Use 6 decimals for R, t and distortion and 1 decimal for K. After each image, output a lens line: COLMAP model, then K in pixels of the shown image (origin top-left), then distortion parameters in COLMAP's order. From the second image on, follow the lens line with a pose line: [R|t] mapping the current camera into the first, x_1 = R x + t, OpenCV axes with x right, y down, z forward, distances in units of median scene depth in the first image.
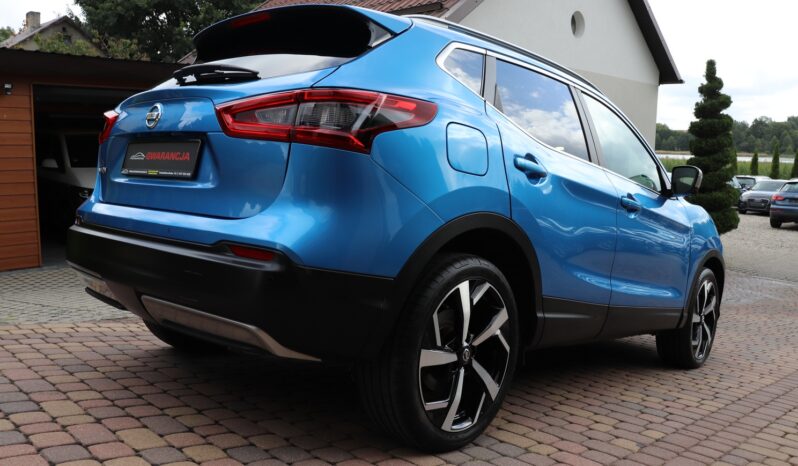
lens RADIAL K [[654.4, 0, 400.8], [0, 654.4, 226.9], [0, 0, 1]] dist [-0.183193, 0.145598]
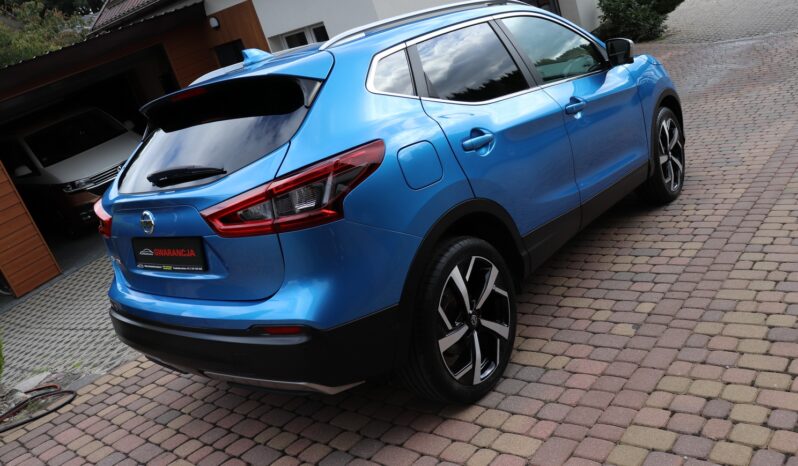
lens RADIAL K [[654.4, 0, 400.4], [0, 654.4, 221.2], [0, 0, 1]] dist [-0.183193, 0.145598]
pose [[0.943749, -0.329592, -0.026576, 0.058465], [0.326583, 0.916510, 0.230983, -0.265533], [-0.051773, -0.226669, 0.972595, -0.108541]]
